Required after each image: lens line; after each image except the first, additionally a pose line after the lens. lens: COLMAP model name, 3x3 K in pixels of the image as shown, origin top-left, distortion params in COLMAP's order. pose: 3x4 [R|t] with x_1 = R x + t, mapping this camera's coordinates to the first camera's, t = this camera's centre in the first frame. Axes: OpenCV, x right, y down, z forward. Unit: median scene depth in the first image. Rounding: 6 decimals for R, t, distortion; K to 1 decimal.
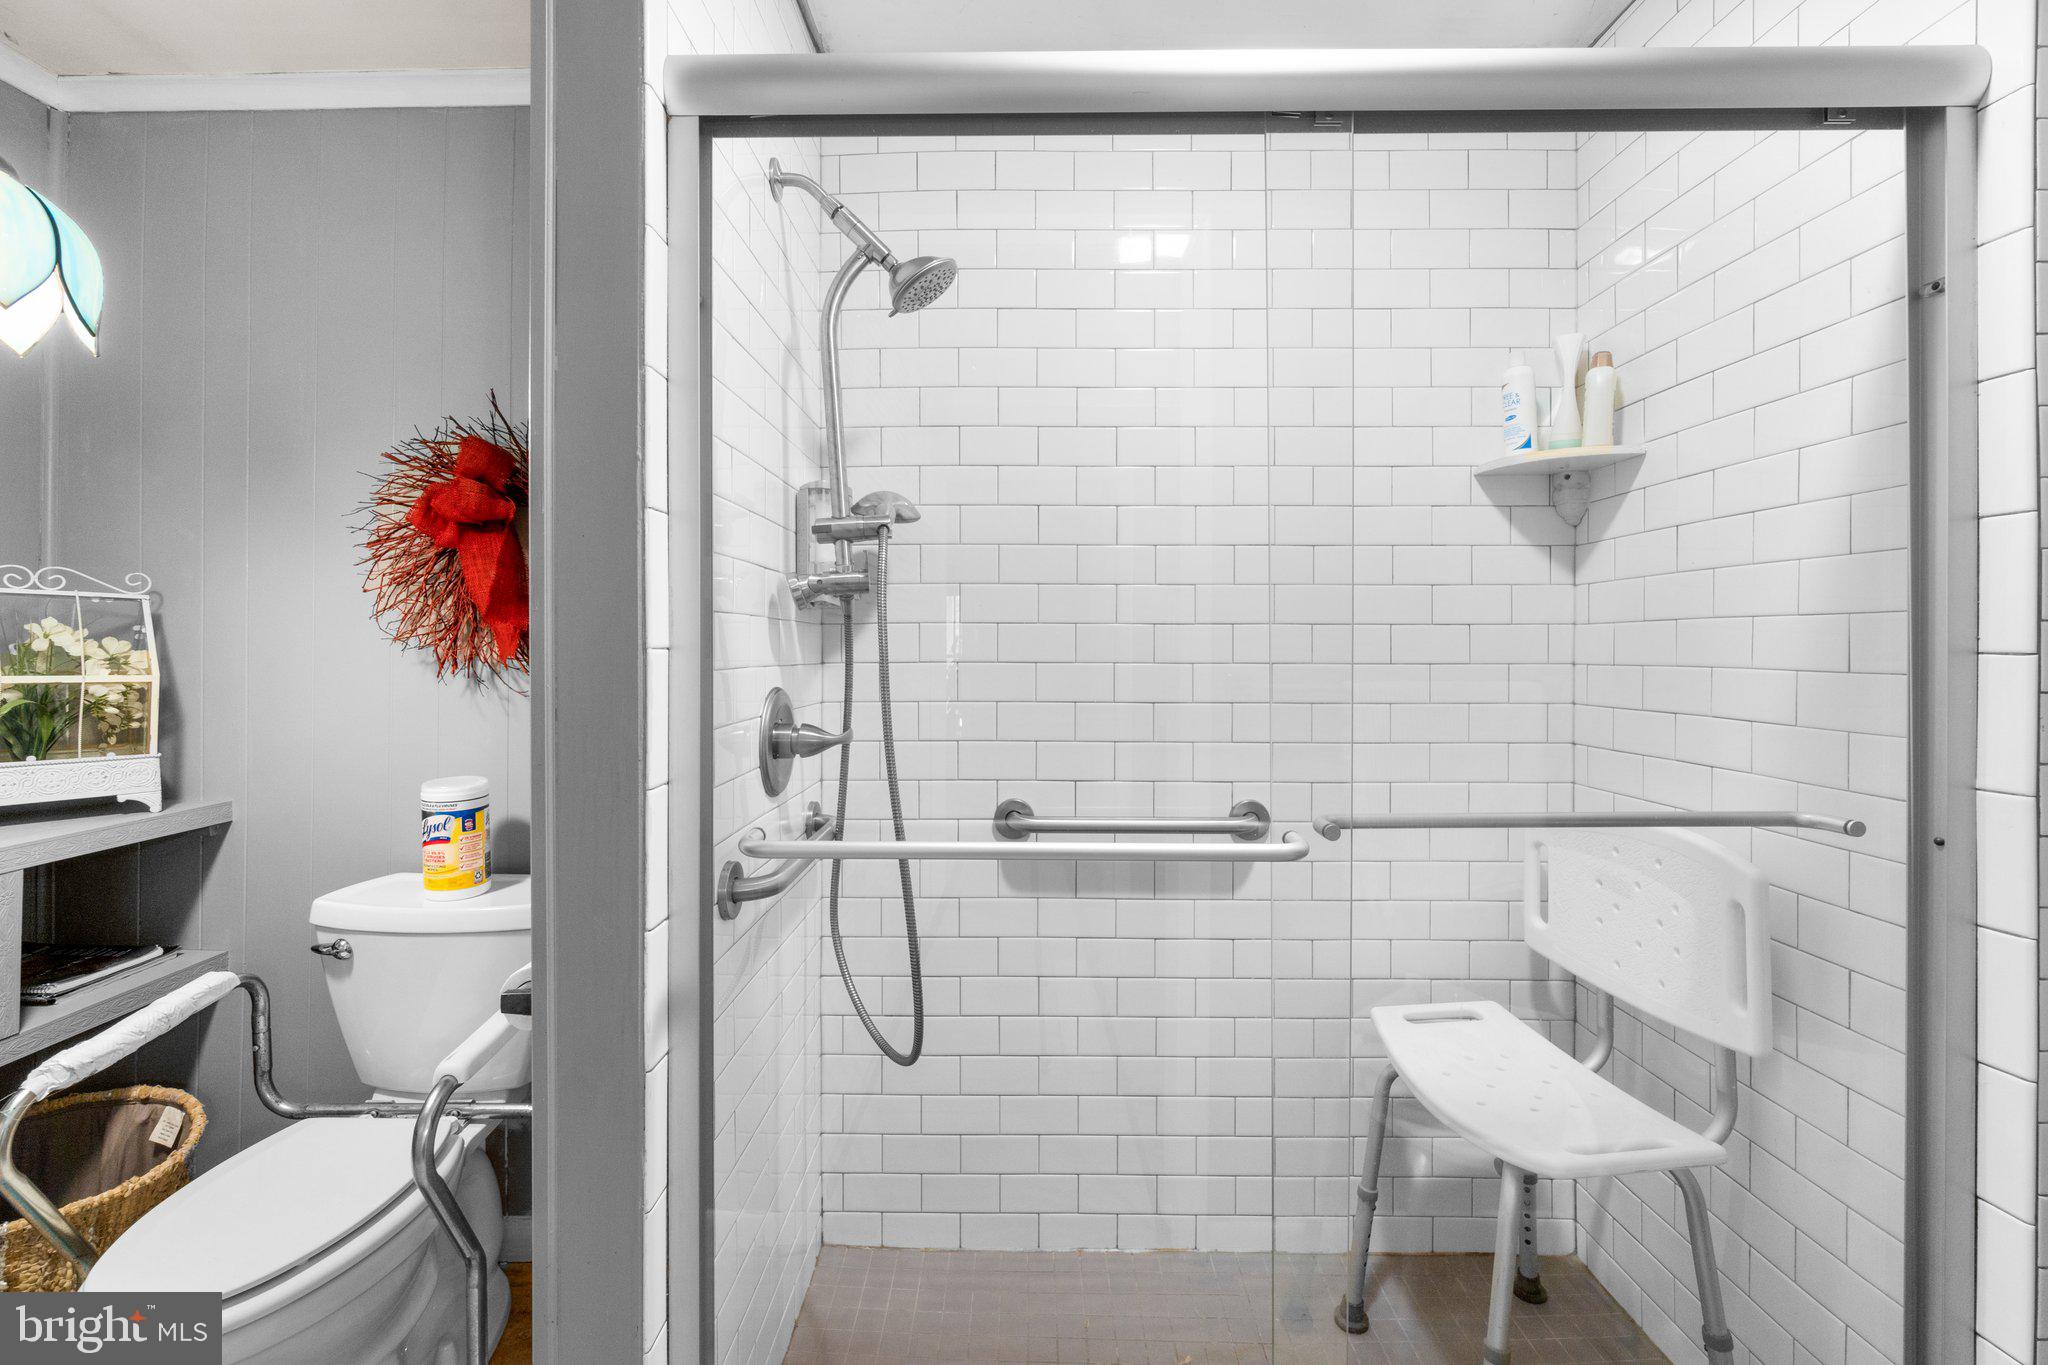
lens RADIAL K [[889.9, 0, 1013.8], [0, 889.9, 647.5], [0, 0, 1]] dist [-0.001915, -0.000001]
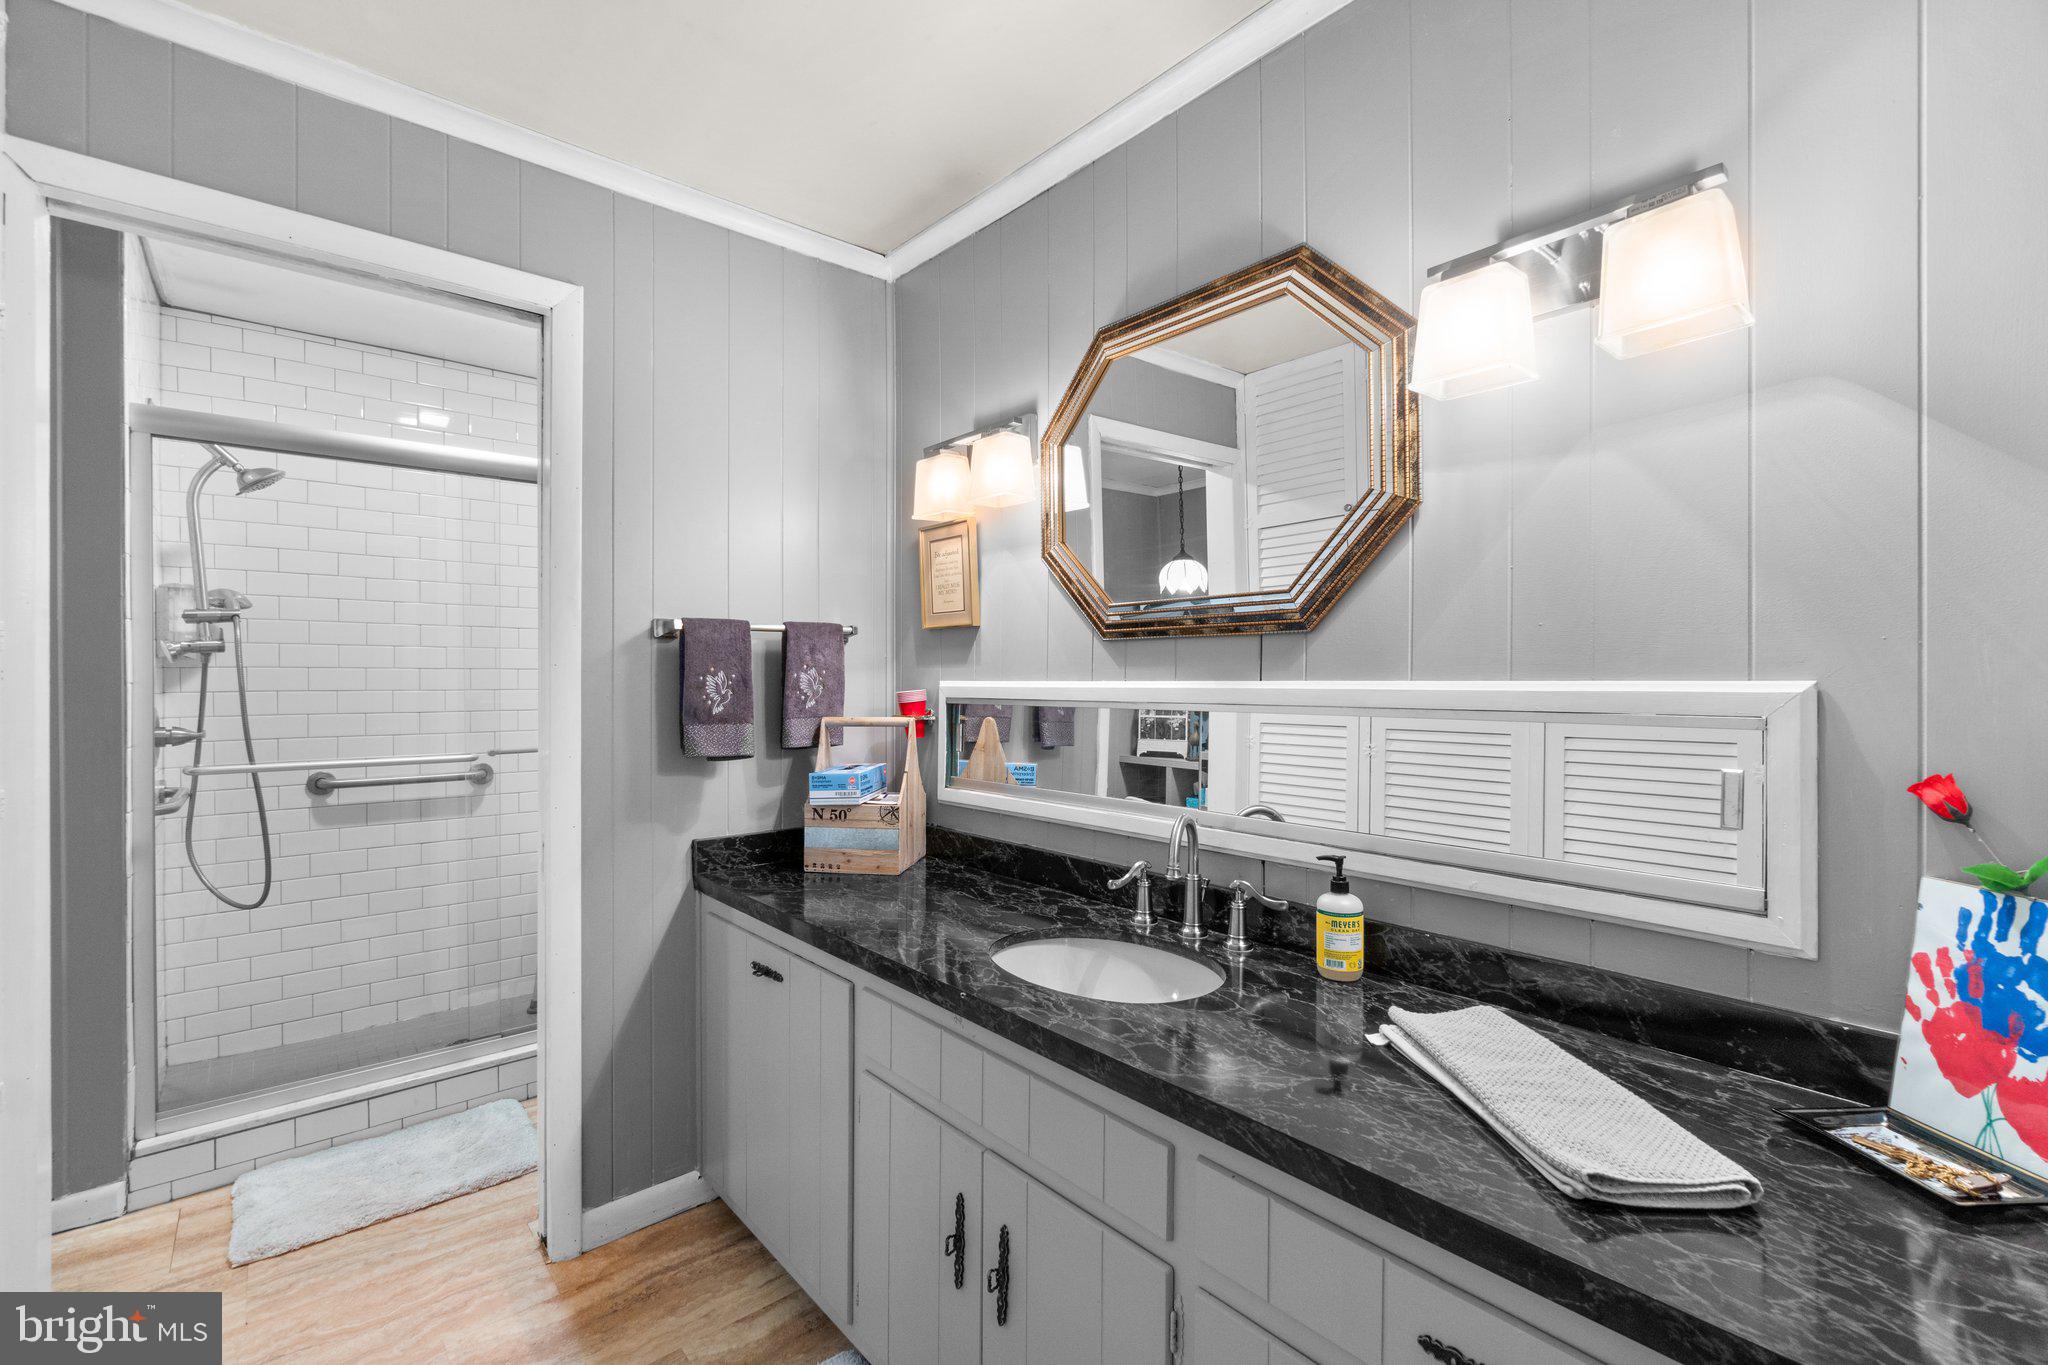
lens RADIAL K [[887.7, 0, 1010.9], [0, 887.7, 675.8], [0, 0, 1]] dist [-0.000946, -0.000072]
pose [[0.765798, -0.003526, 0.643072, -0.094986], [0.007119, 0.999970, -0.002995, 0.002981], [-0.643042, 0.006872, 0.765800, -1.324163]]
